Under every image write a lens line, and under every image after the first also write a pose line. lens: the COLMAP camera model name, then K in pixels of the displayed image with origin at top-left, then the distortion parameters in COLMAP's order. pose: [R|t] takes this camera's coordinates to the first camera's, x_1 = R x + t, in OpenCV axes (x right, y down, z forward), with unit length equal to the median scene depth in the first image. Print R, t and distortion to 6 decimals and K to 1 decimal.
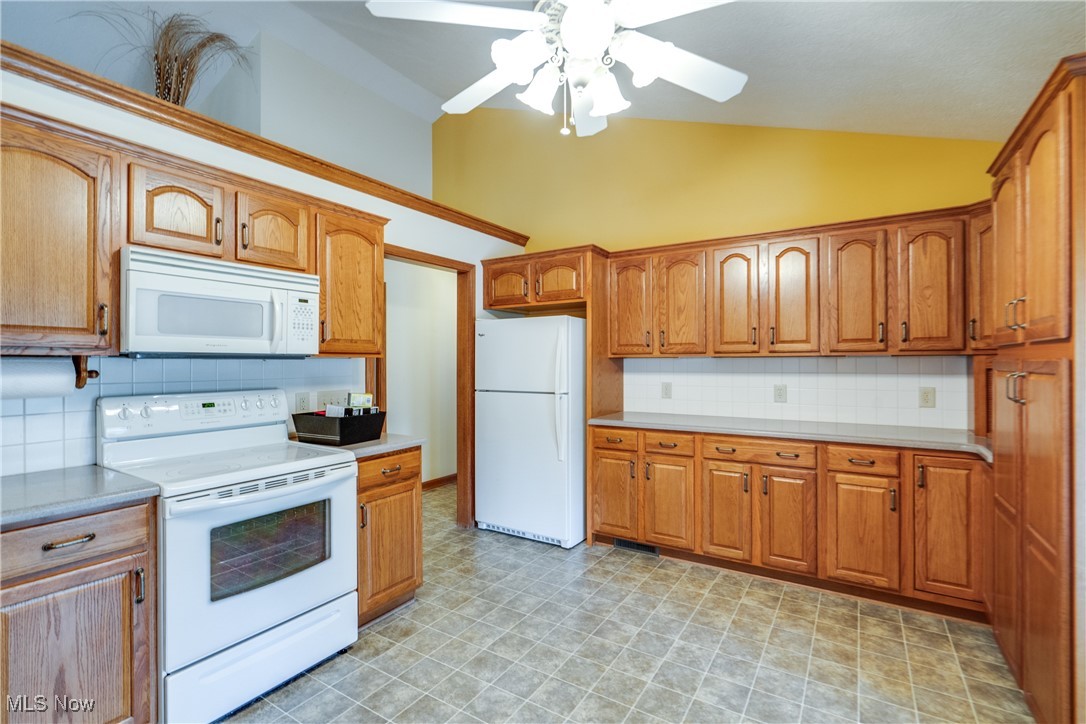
lens RADIAL K [[503.2, 0, 539.7], [0, 503.2, 361.5], [0, 0, 1]] dist [-0.006786, 0.001098]
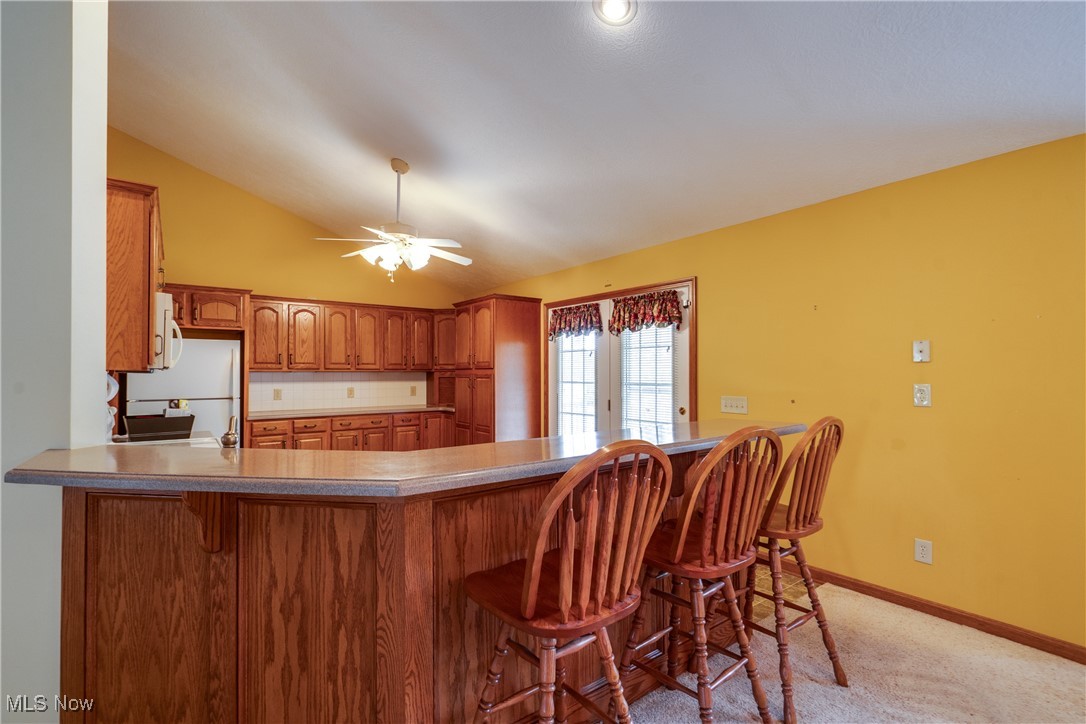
lens RADIAL K [[503.2, 0, 546.2], [0, 503.2, 365.0], [0, 0, 1]] dist [-0.006786, 0.001098]
pose [[0.324356, 0.017845, 0.945767, -1.292144], [0.000101, 0.999821, -0.018900, 0.000513], [-0.945935, 0.006226, 0.324296, -0.300717]]
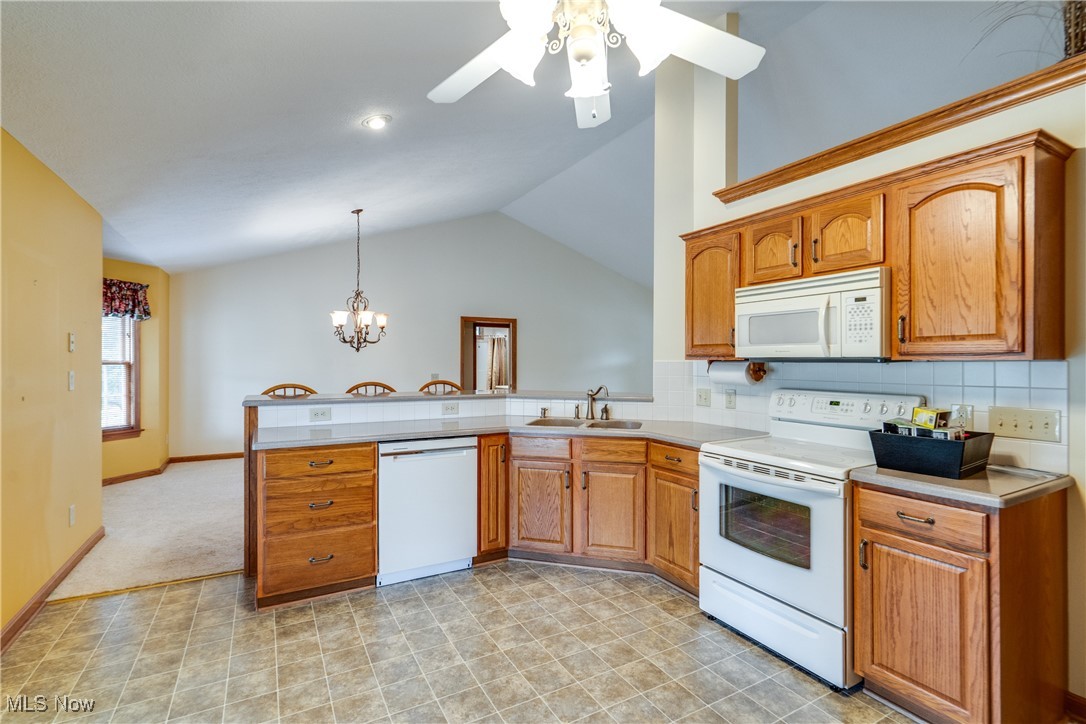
lens RADIAL K [[503.2, 0, 559.7], [0, 503.2, 365.5], [0, 0, 1]] dist [-0.006786, 0.001098]
pose [[-0.455234, 0.008303, -0.890333, 0.547655], [-0.000999, 0.999951, 0.009836, -0.007250], [0.890371, 0.005367, -0.455204, 0.845611]]
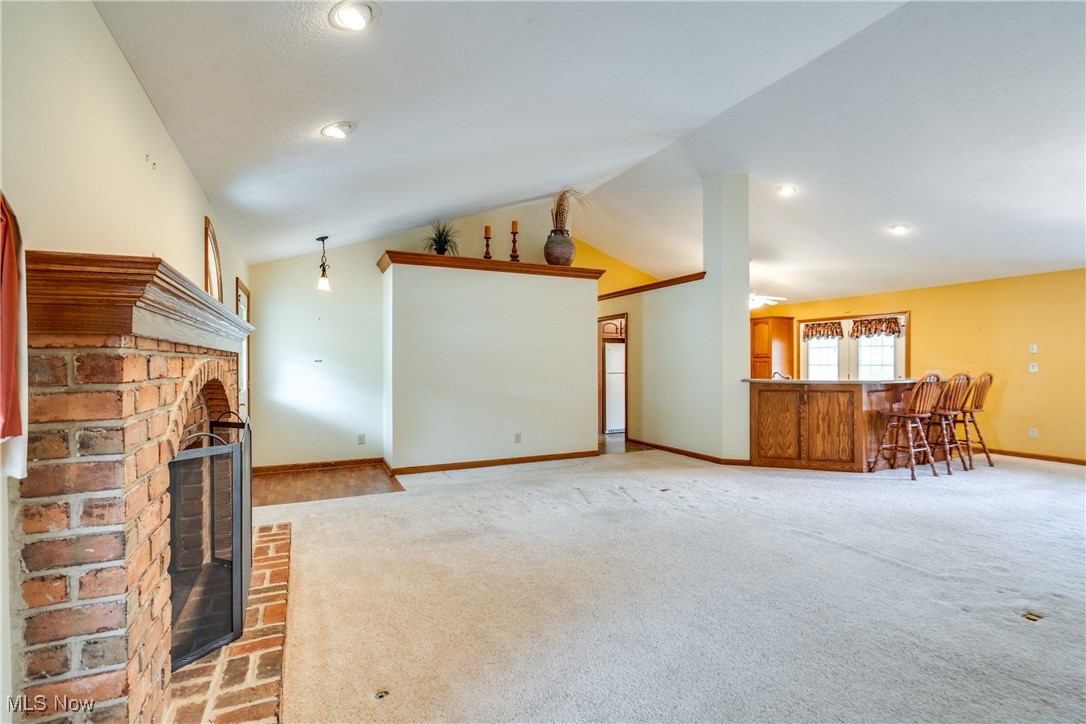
lens RADIAL K [[503.2, 0, 534.5], [0, 503.2, 360.9], [0, 0, 1]] dist [-0.006786, 0.001098]
pose [[0.523309, 0.006395, 0.852119, -3.448479], [0.000160, 0.999971, -0.007602, 0.029741], [-0.852143, 0.004115, 0.523293, 0.103497]]
